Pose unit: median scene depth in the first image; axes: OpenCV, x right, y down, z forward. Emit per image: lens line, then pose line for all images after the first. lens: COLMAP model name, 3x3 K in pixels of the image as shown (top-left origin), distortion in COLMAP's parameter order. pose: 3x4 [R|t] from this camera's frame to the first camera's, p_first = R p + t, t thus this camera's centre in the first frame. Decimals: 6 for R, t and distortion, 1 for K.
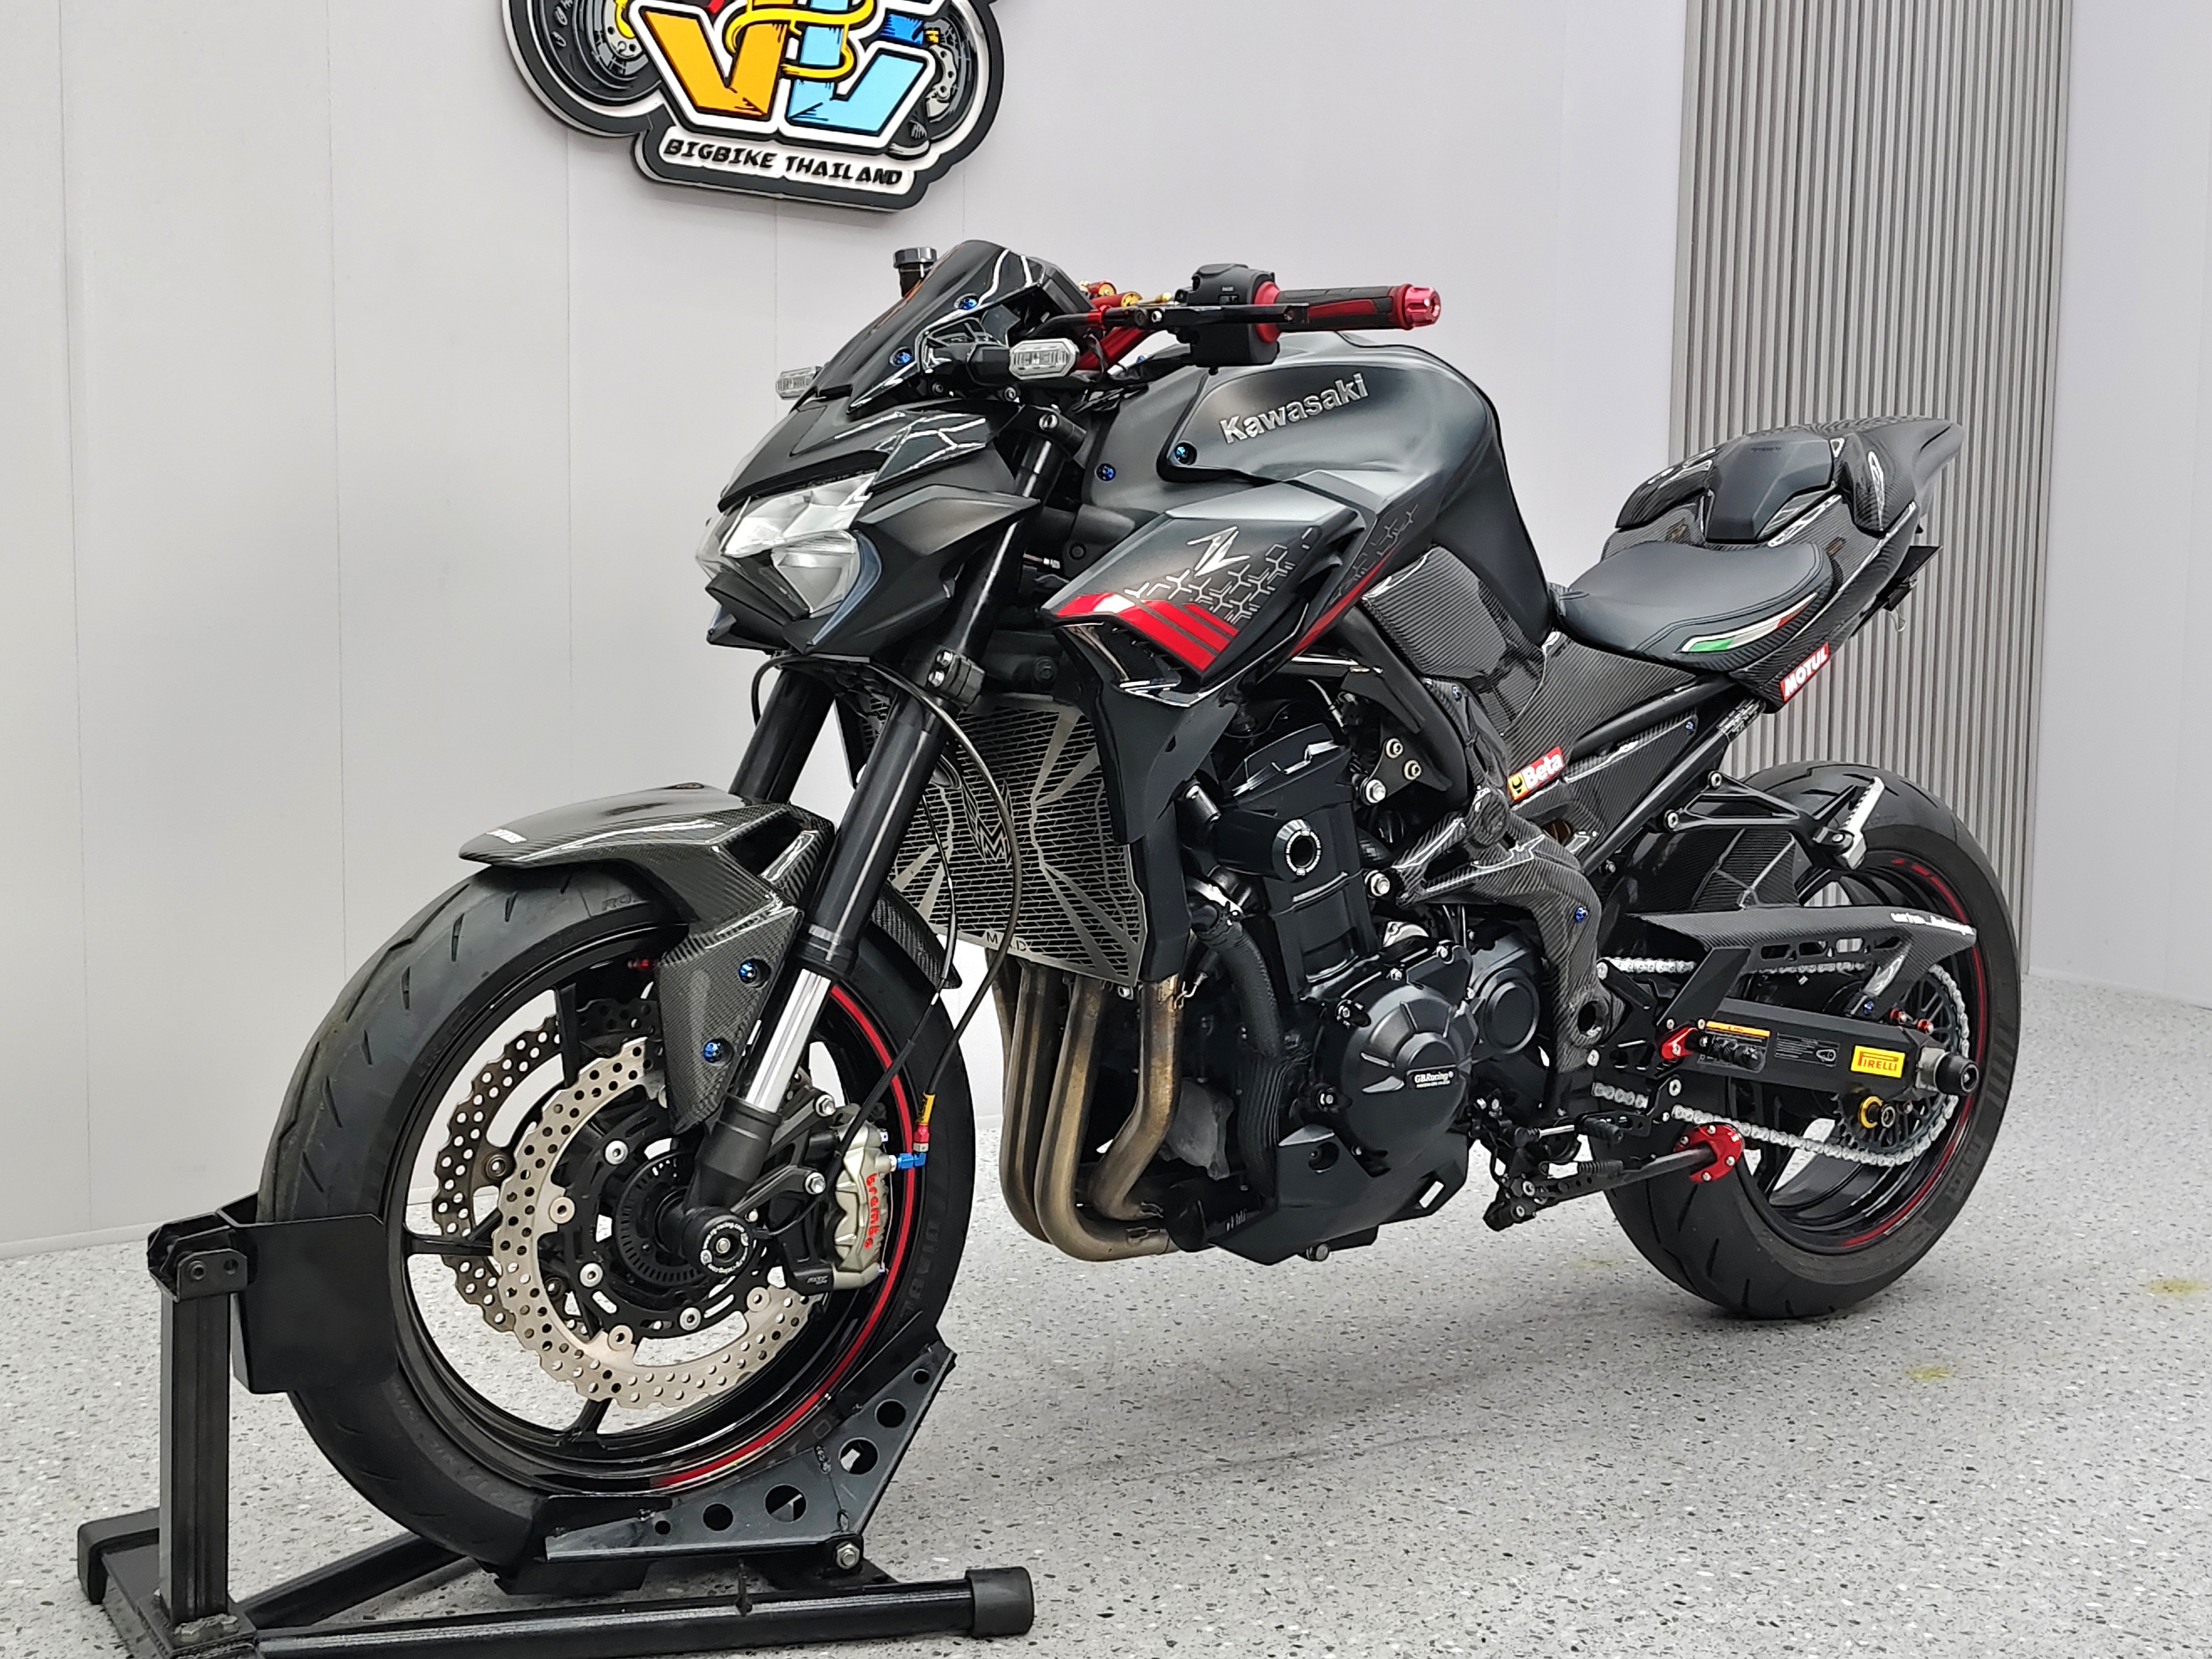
lens RADIAL K [[2321.7, 0, 1058.8], [0, 2321.7, 812.6], [0, 0, 1]] dist [0.018750, 0.017821]
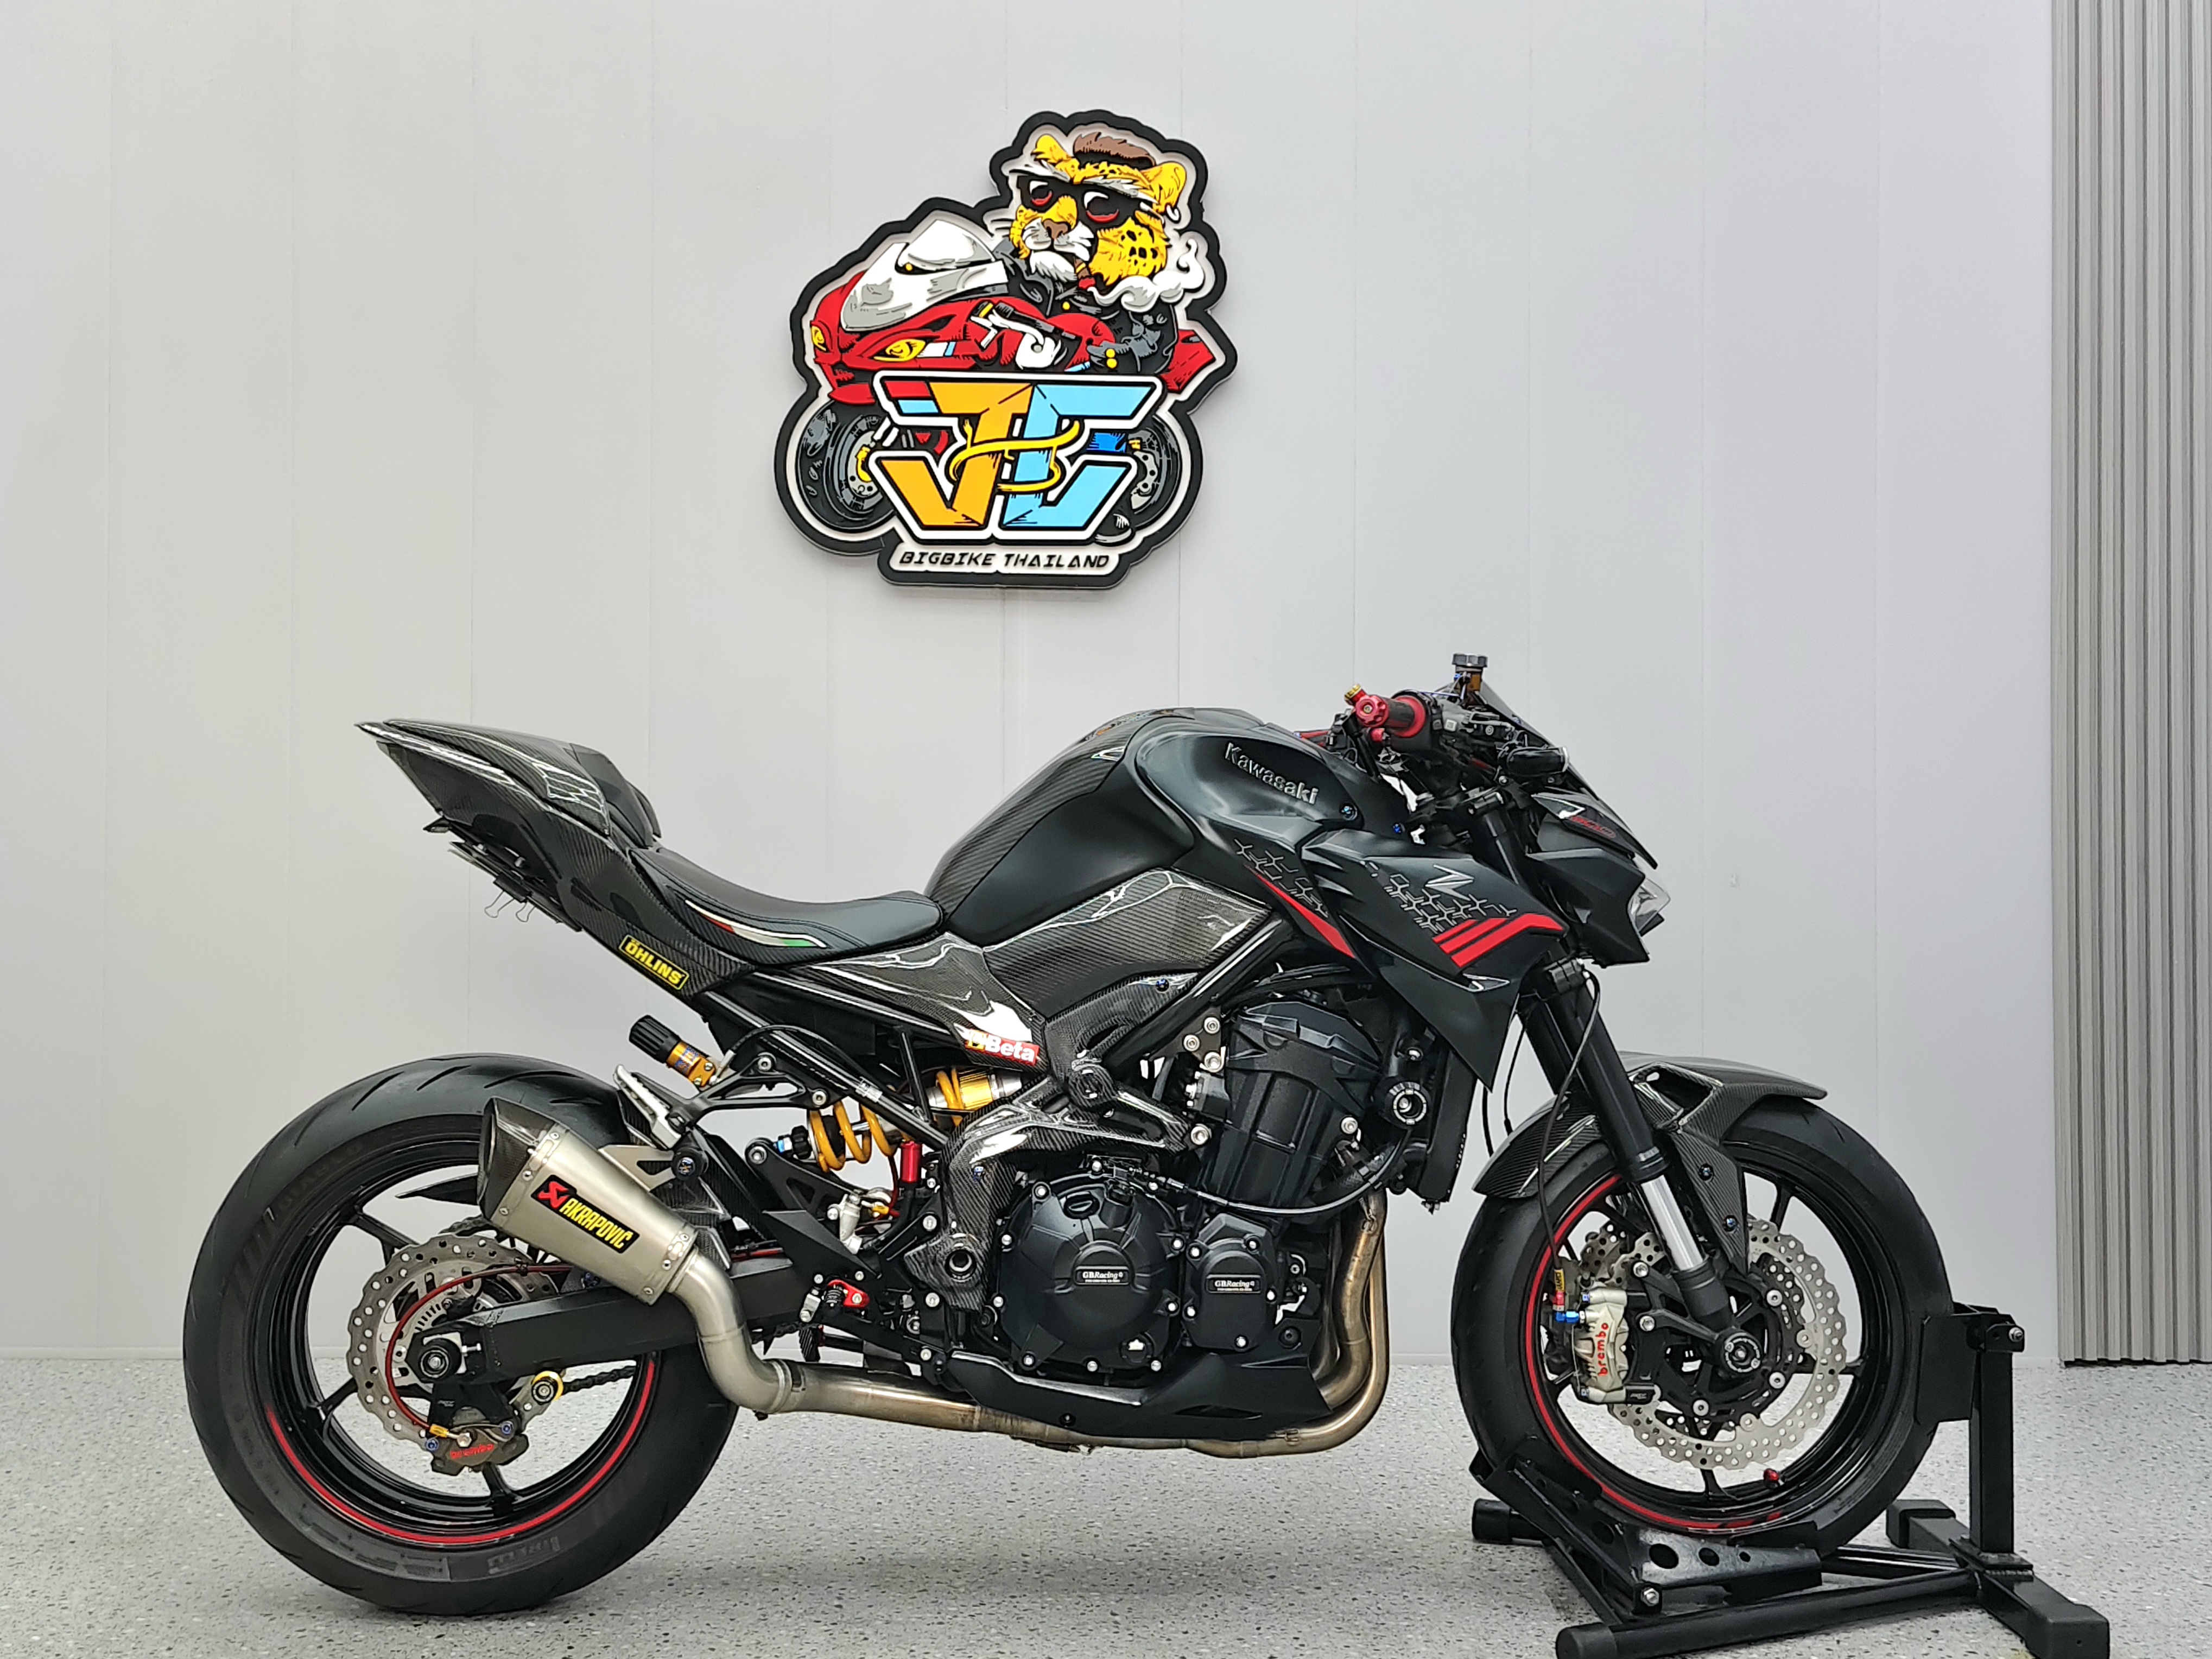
lens RADIAL K [[2249.7, 0, 1098.9], [0, 2249.7, 863.1], [0, 0, 1]] dist [0.025682, 0.001961]
pose [[0.840740, -0.009050, -0.541364, 0.778459], [-0.044677, 0.995291, -0.086023, -0.016845], [0.539593, 0.096509, 0.836376, 0.029744]]
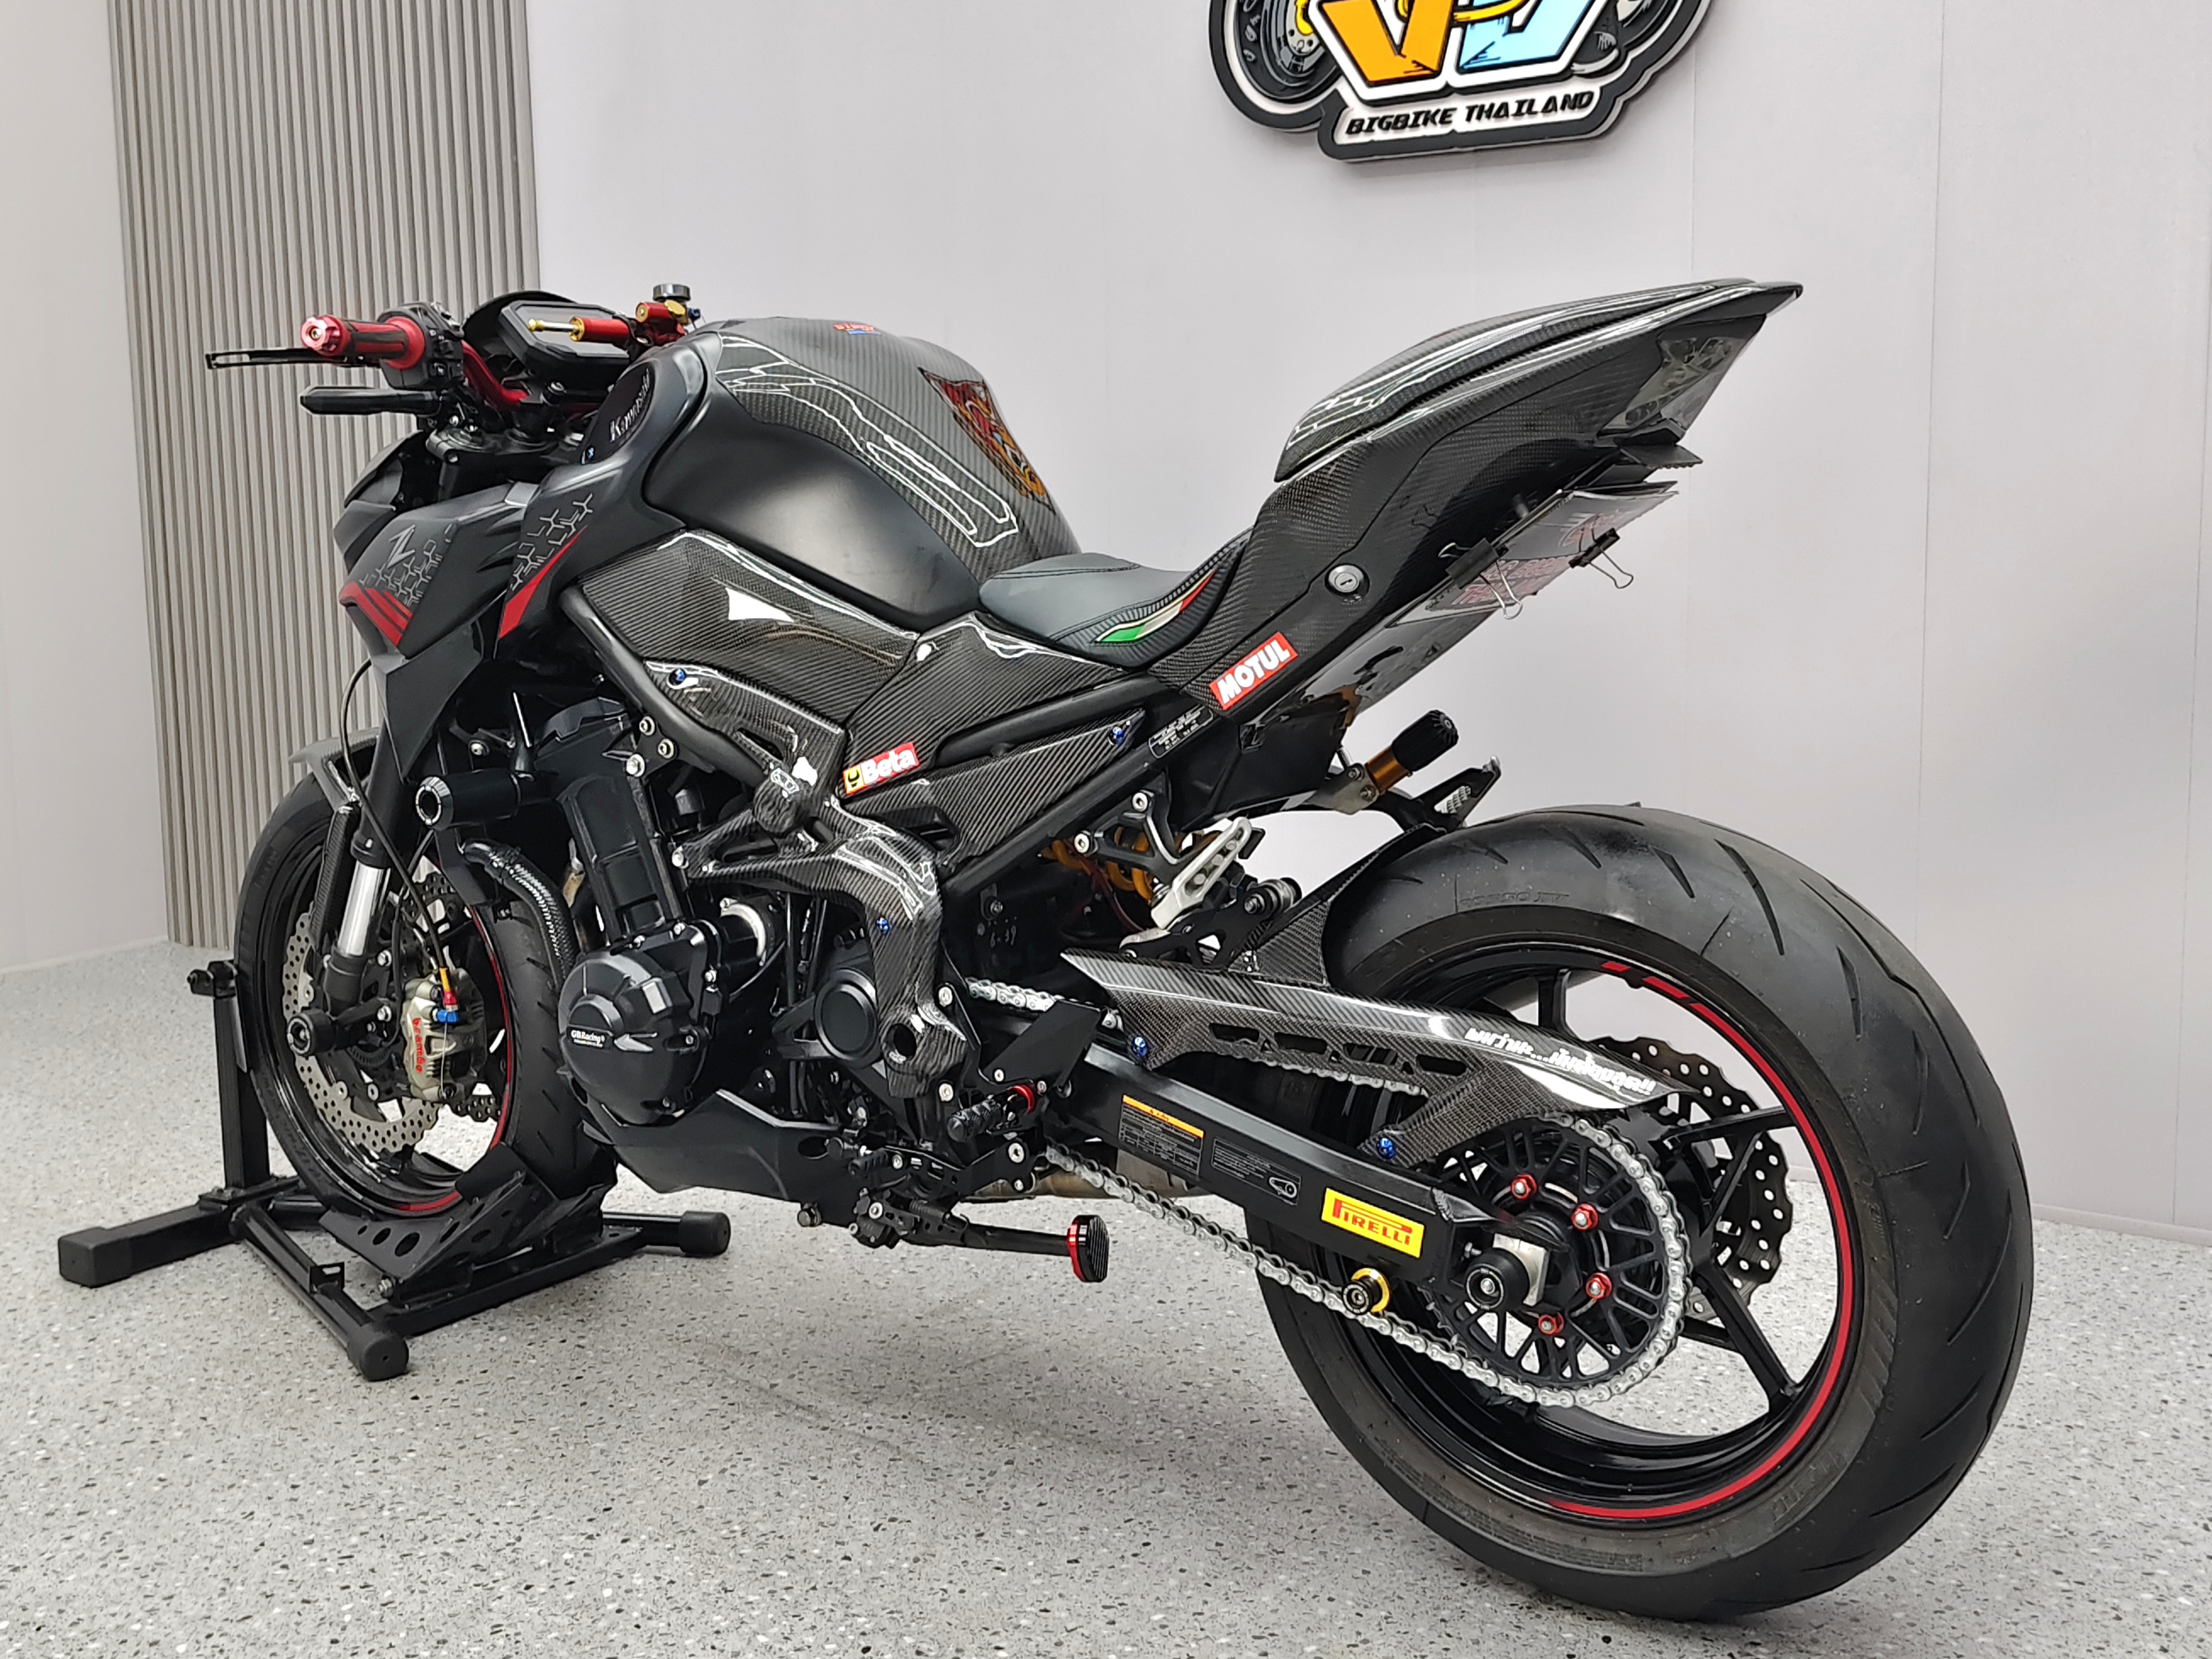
lens RADIAL K [[2343.8, 0, 1150.5], [0, 2343.8, 835.2], [0, 0, 1]] dist [0.014801, -0.010217]
pose [[0.363361, 0.100905, -0.926168, 1.027322], [-0.066961, 0.994375, 0.082065, -0.068500], [0.929239, 0.032198, 0.368074, 0.700415]]
